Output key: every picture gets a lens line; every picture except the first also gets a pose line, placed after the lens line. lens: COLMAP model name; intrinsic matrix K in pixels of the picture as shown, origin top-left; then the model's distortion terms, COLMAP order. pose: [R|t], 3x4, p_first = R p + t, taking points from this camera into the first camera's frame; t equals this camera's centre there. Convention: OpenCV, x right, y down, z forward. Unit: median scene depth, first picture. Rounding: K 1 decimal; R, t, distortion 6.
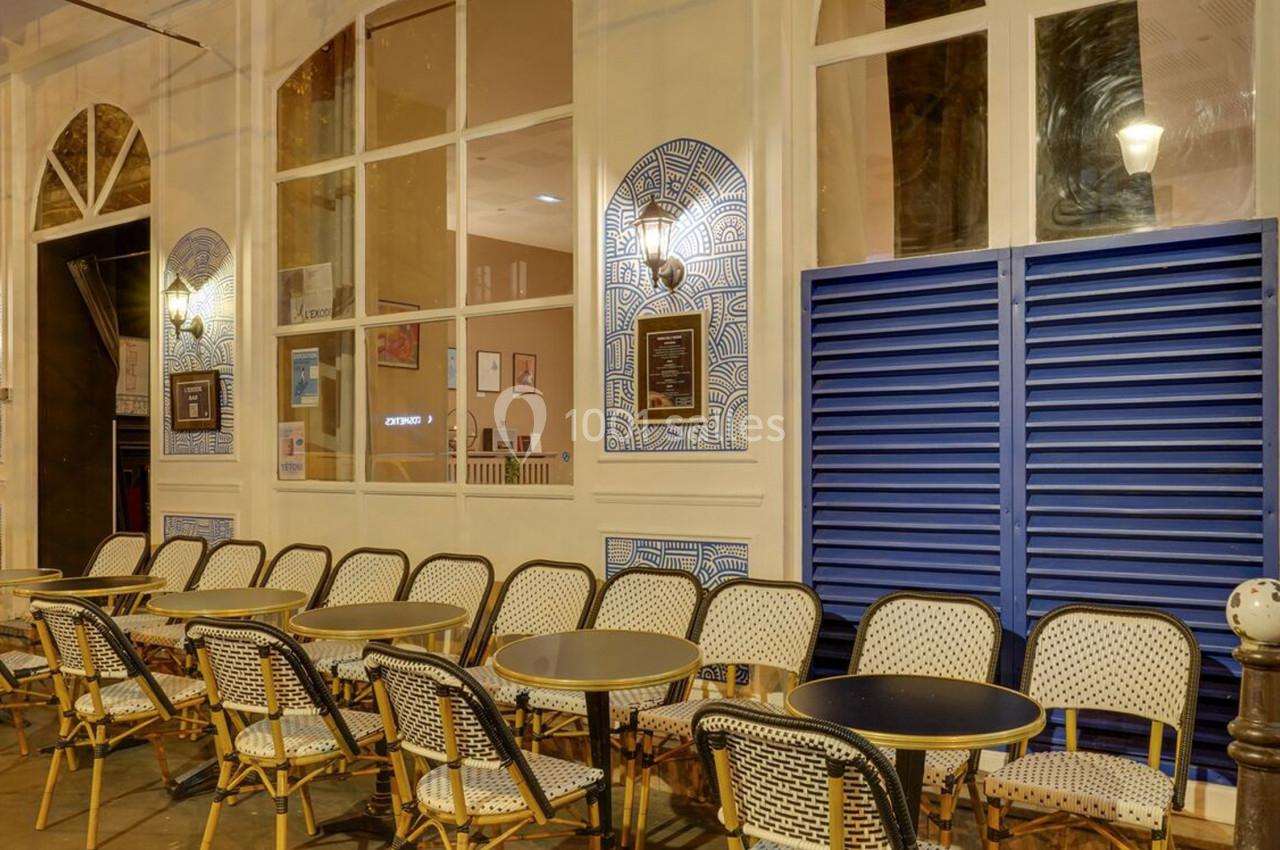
lens RADIAL K [[1175.3, 0, 640.4], [0, 1175.3, 416.7], [0, 0, 1]] dist [-0.066557, 0.011858]
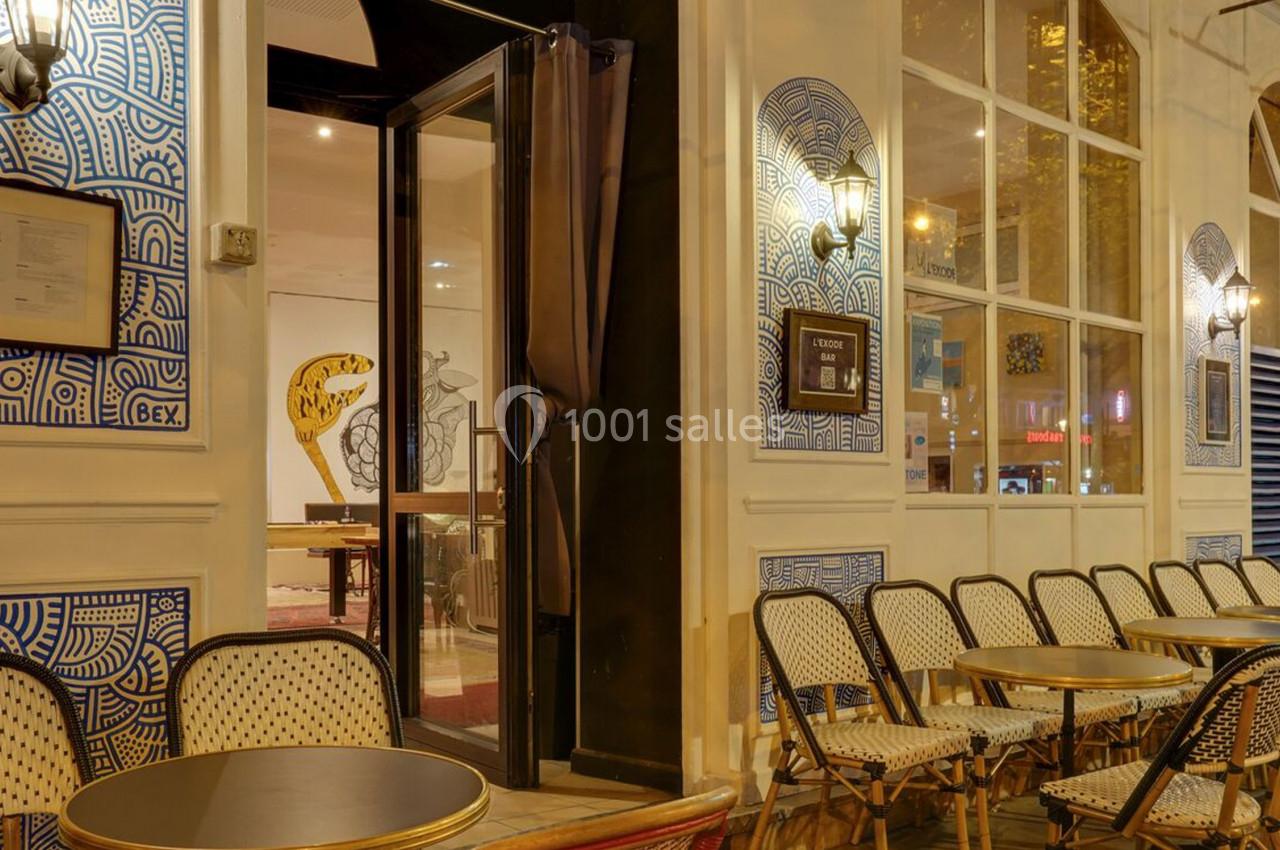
lens RADIAL K [[1266.0, 0, 640.0], [0, 1266.0, 425.0], [0, 0, 1]] dist [0.008121, 0.027265]
pose [[0.198675, 0.050966, 0.978739, -1.398259], [-0.041774, 0.998180, -0.043499, 0.068764], [-0.979175, -0.032244, 0.200442, 1.286323]]
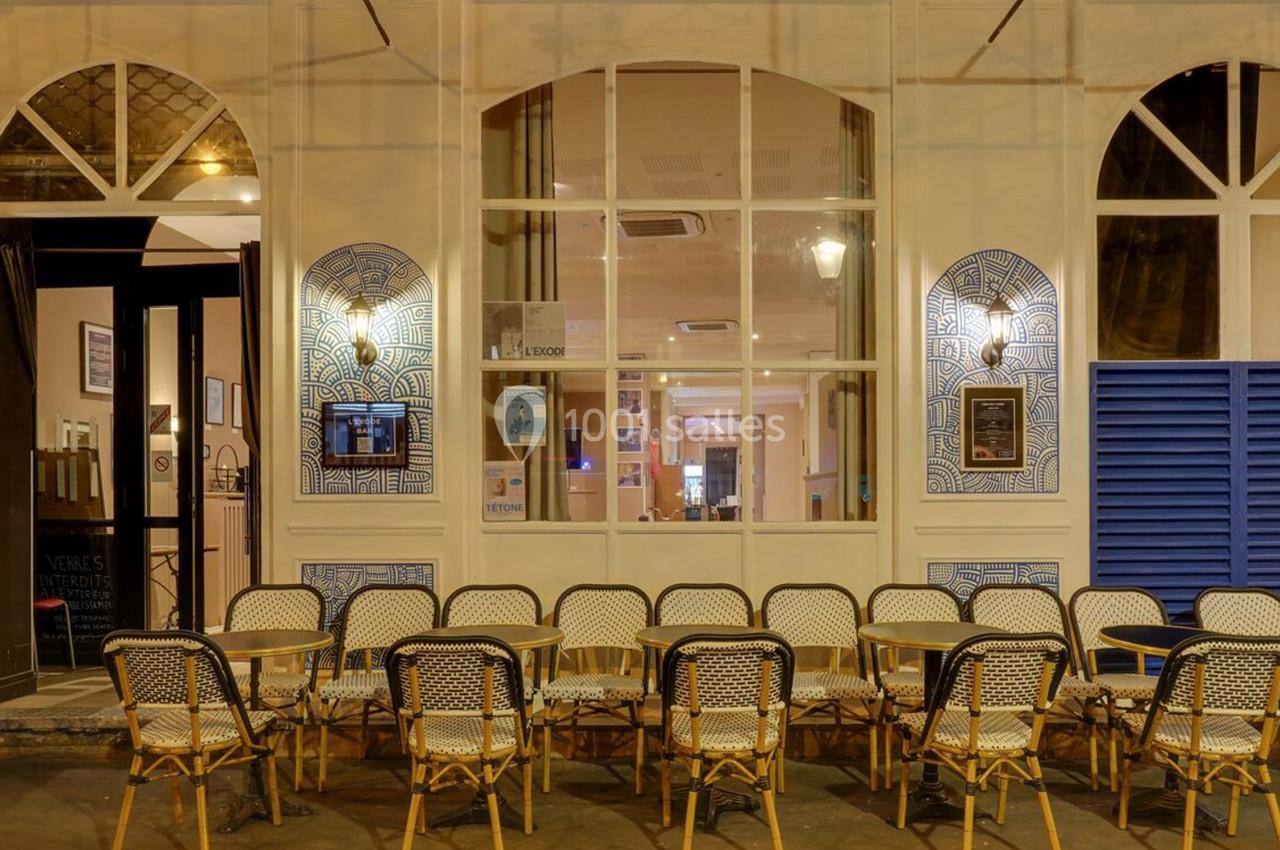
lens RADIAL K [[970.5, 0, 640.0], [0, 970.5, 425.0], [0, 0, 1]] dist [-0.059797, 0.047210]
pose [[0.807131, 0.026712, 0.589768, -0.870856], [-0.022437, 0.999642, -0.014569, -0.019938], [-0.589946, -0.001474, 0.807441, 0.366475]]
